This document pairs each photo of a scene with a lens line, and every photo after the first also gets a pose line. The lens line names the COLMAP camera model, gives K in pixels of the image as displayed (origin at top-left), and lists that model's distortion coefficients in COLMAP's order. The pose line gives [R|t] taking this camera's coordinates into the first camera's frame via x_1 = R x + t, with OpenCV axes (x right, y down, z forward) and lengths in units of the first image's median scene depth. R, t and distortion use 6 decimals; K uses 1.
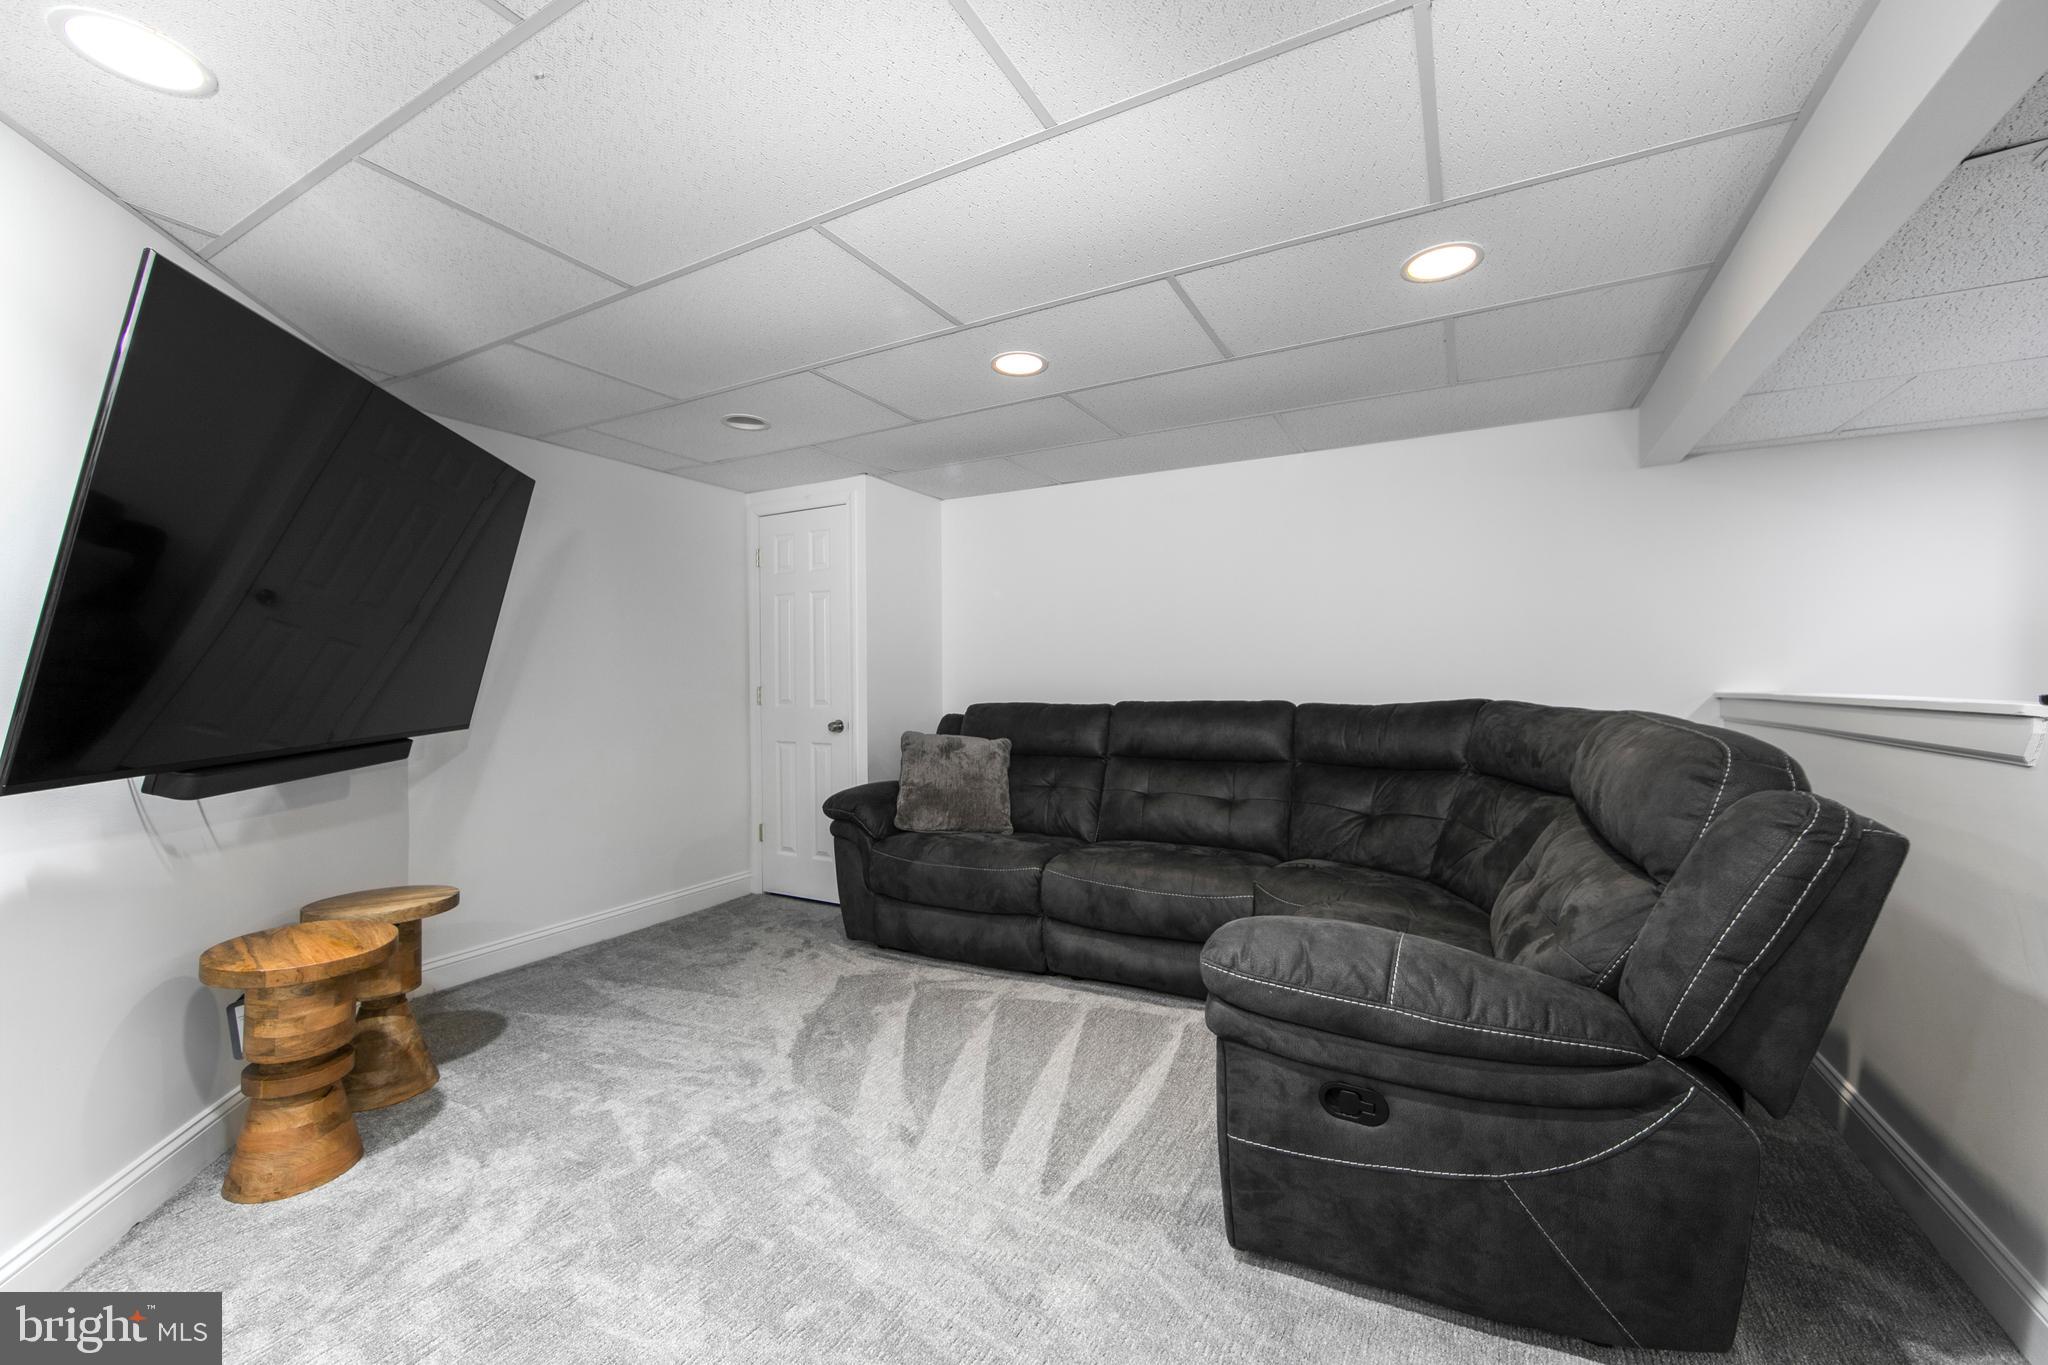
lens RADIAL K [[795.0, 0, 1029.4], [0, 795.0, 687.5], [0, 0, 1]] dist [-0.013287, 0.000066]
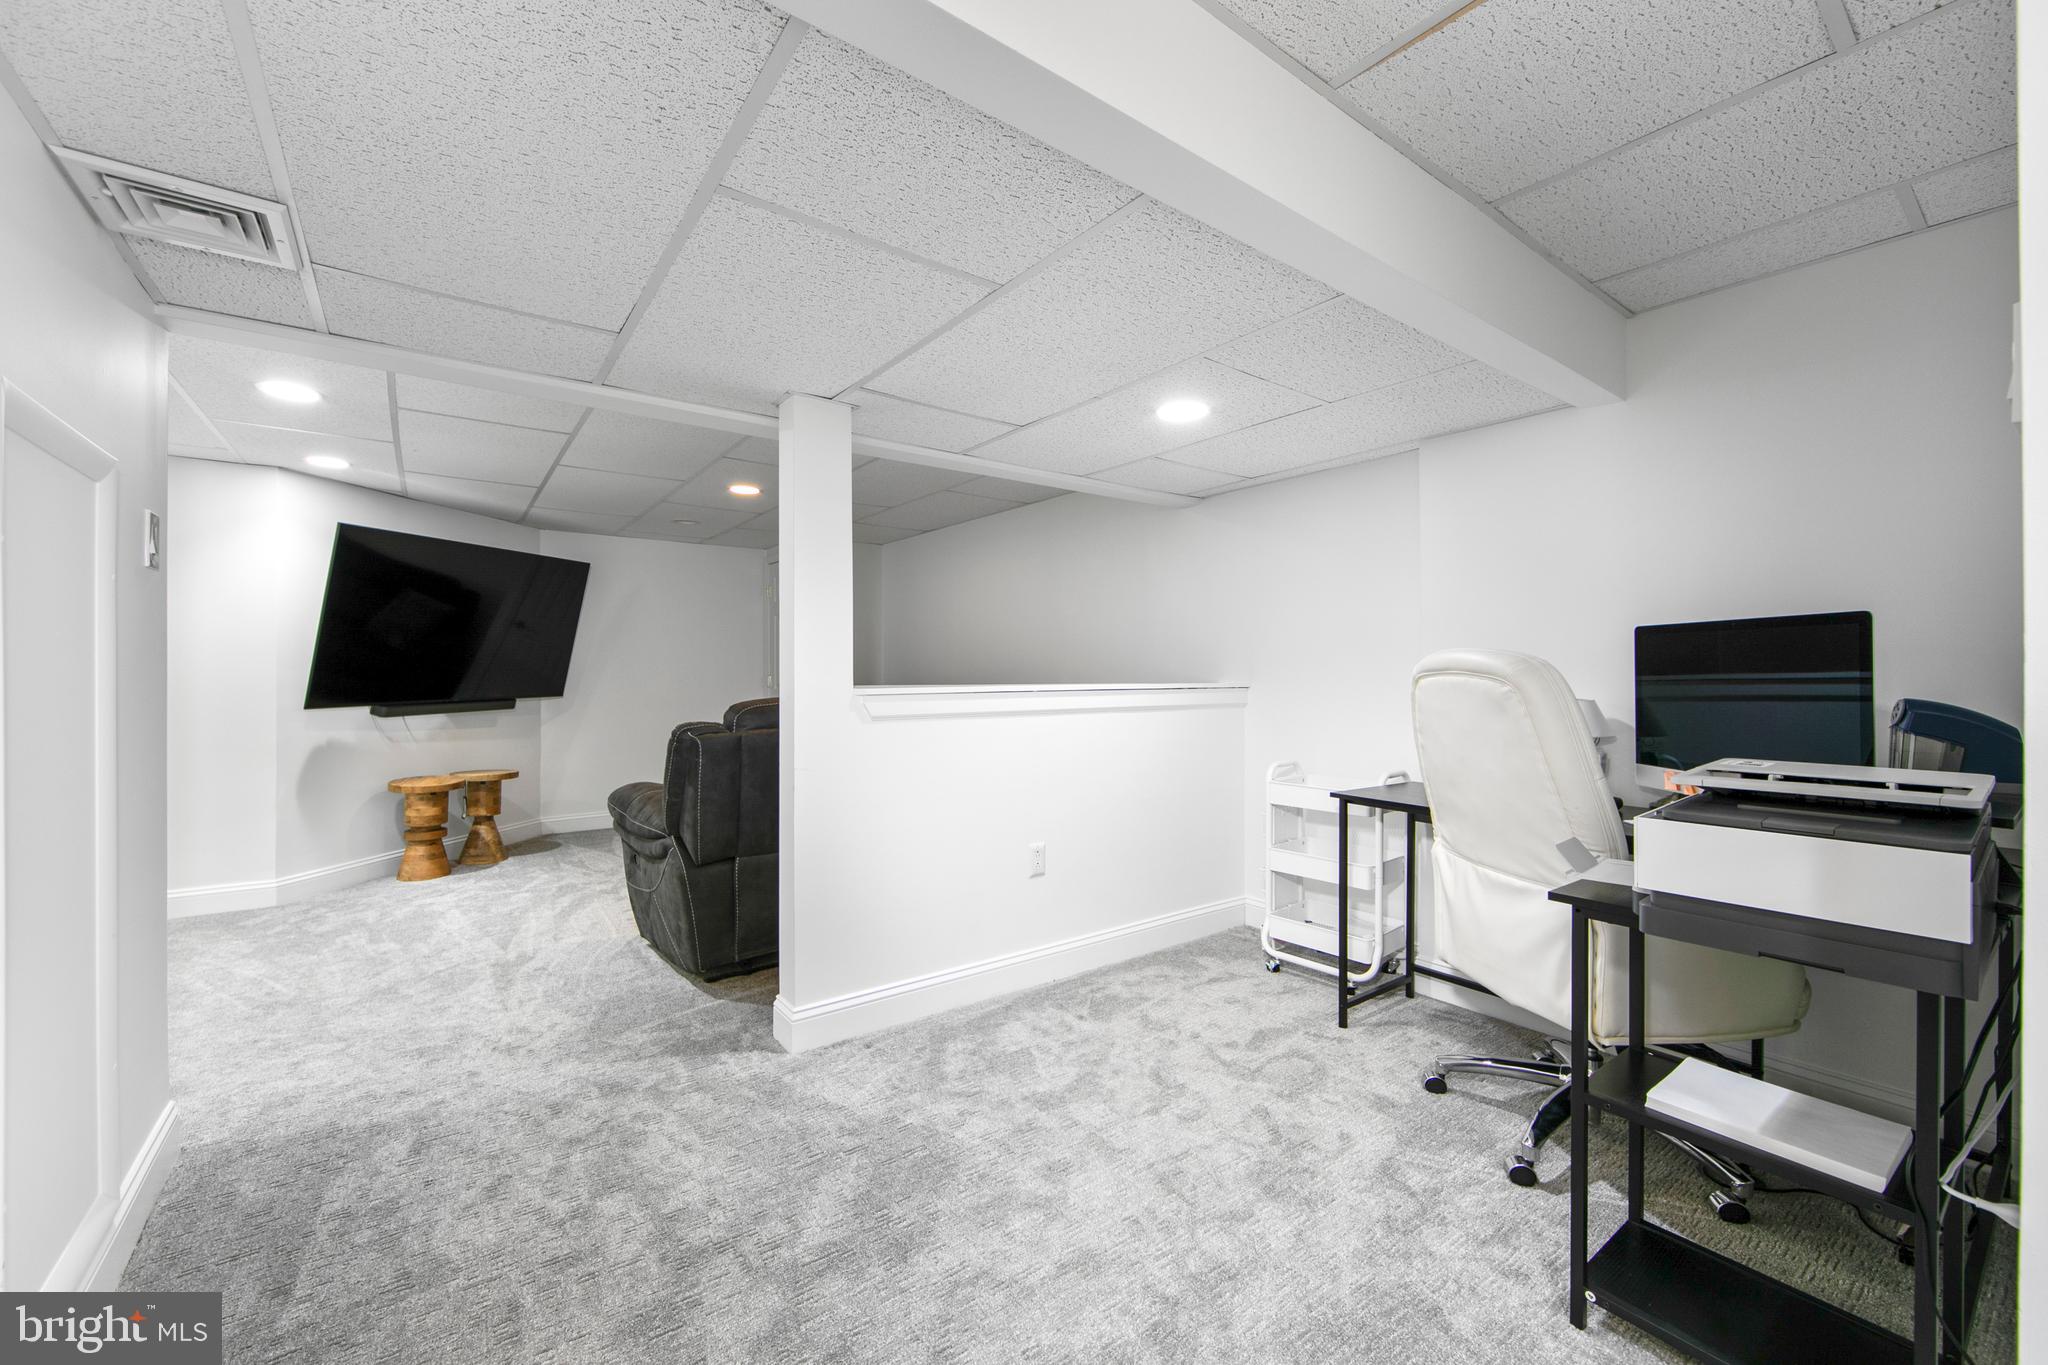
lens RADIAL K [[816.2, 0, 1028.7], [0, 816.2, 670.3], [0, 0, 1]] dist [-0.004212, -0.000211]
pose [[0.904170, 0.005054, -0.427143, 1.677748], [-0.008649, 0.999942, -0.006477, -0.009538], [0.427085, 0.009551, 0.904161, -0.435208]]
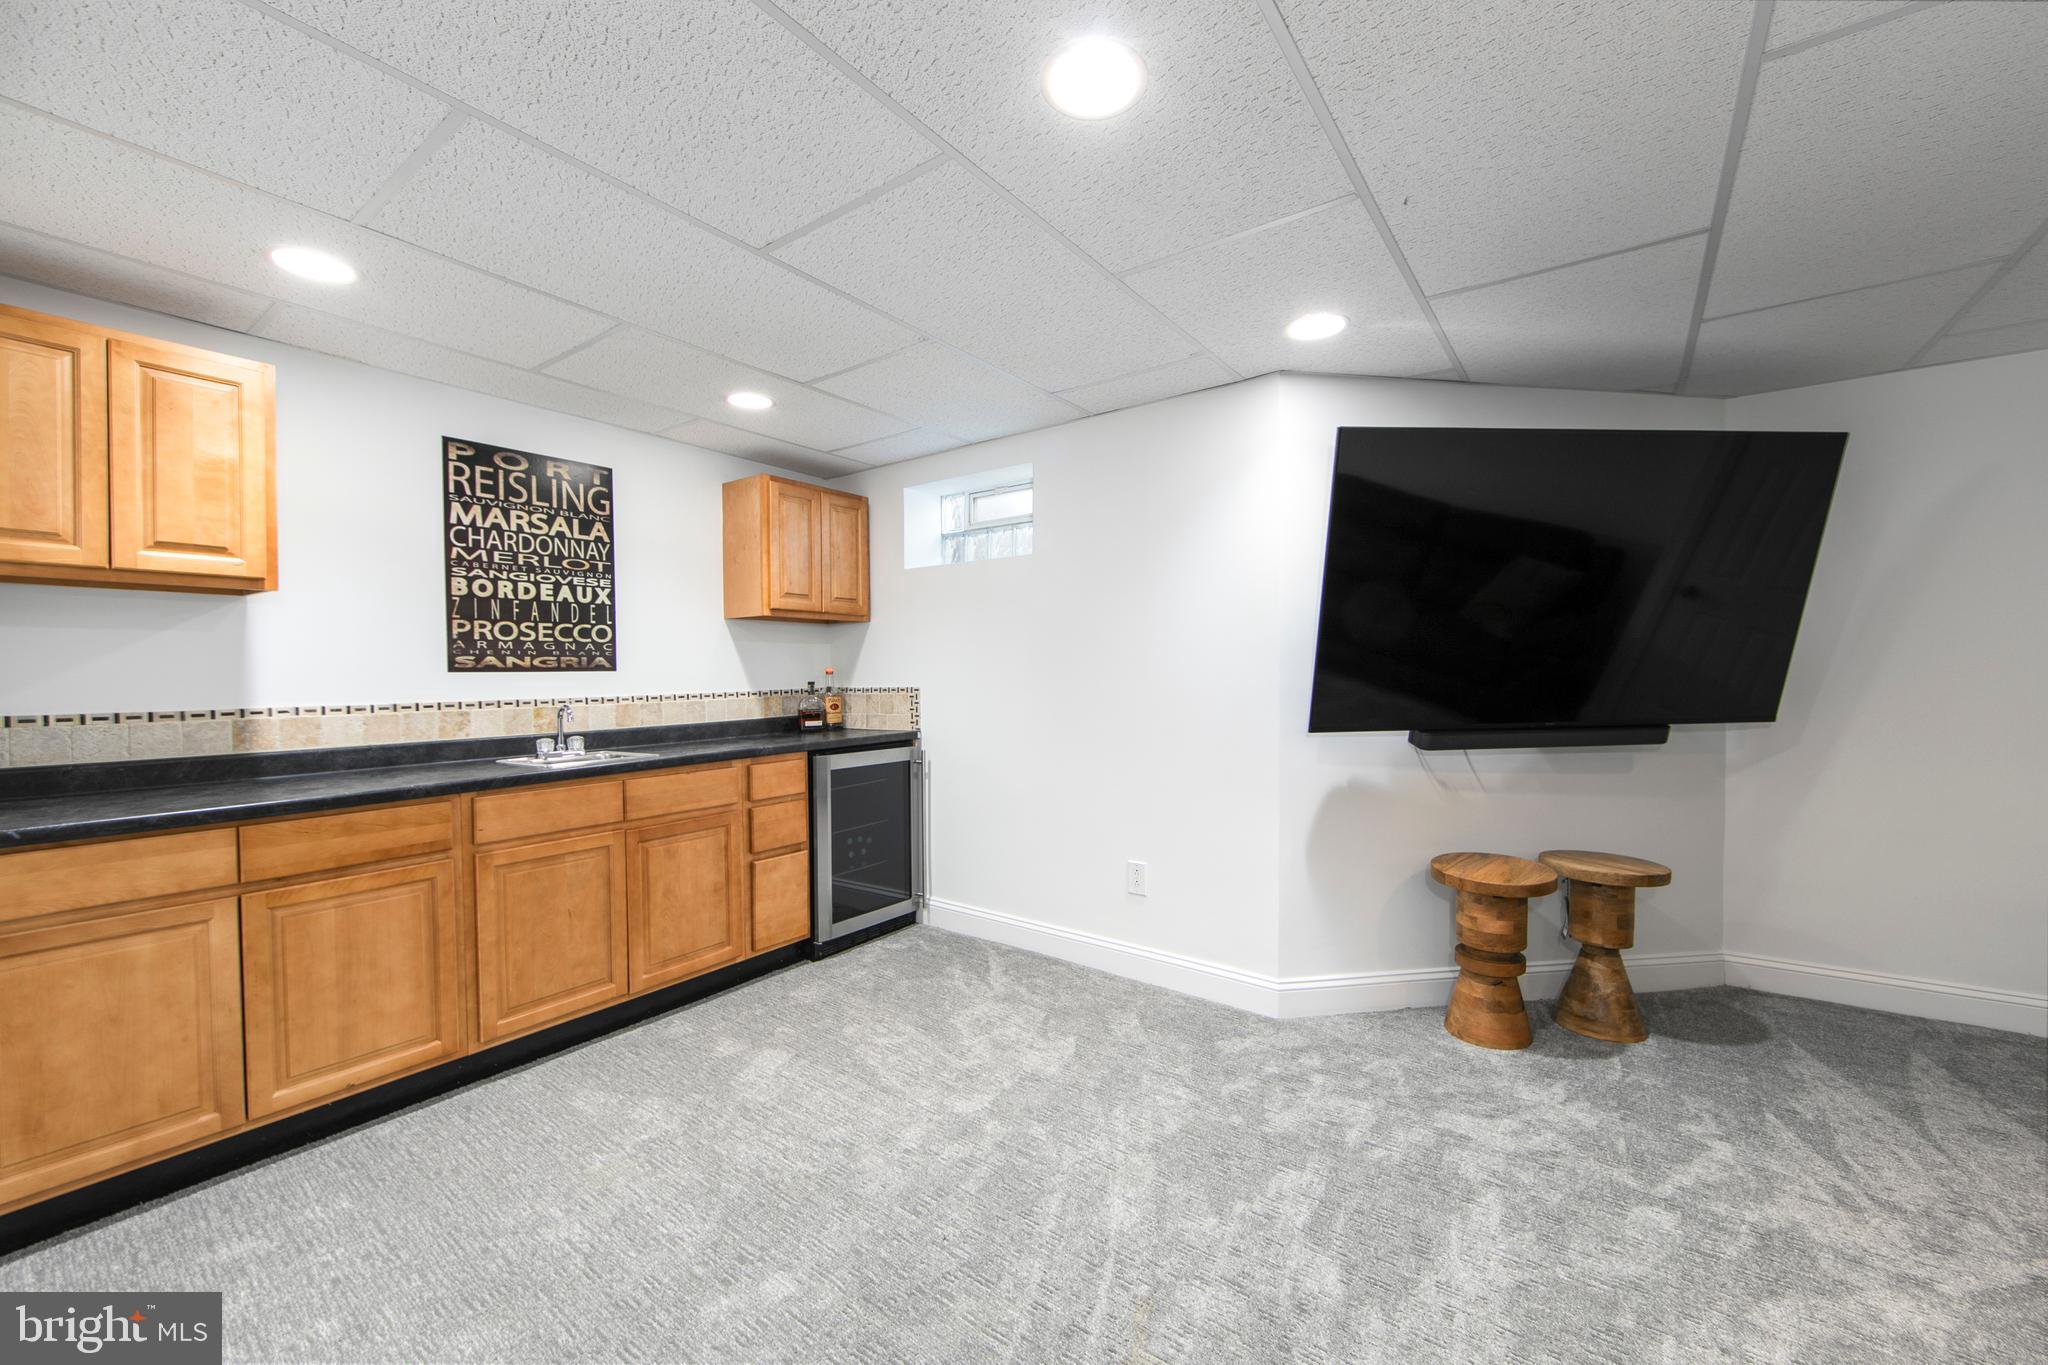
lens RADIAL K [[795.0, 0, 1029.4], [0, 795.0, 687.5], [0, 0, 1]] dist [-0.013287, 0.000066]
pose [[-0.142515, 0.020792, -0.989574, 0.491820], [-0.000869, 0.999776, 0.021132, -0.010506], [0.989792, 0.003872, -0.142465, 0.379347]]
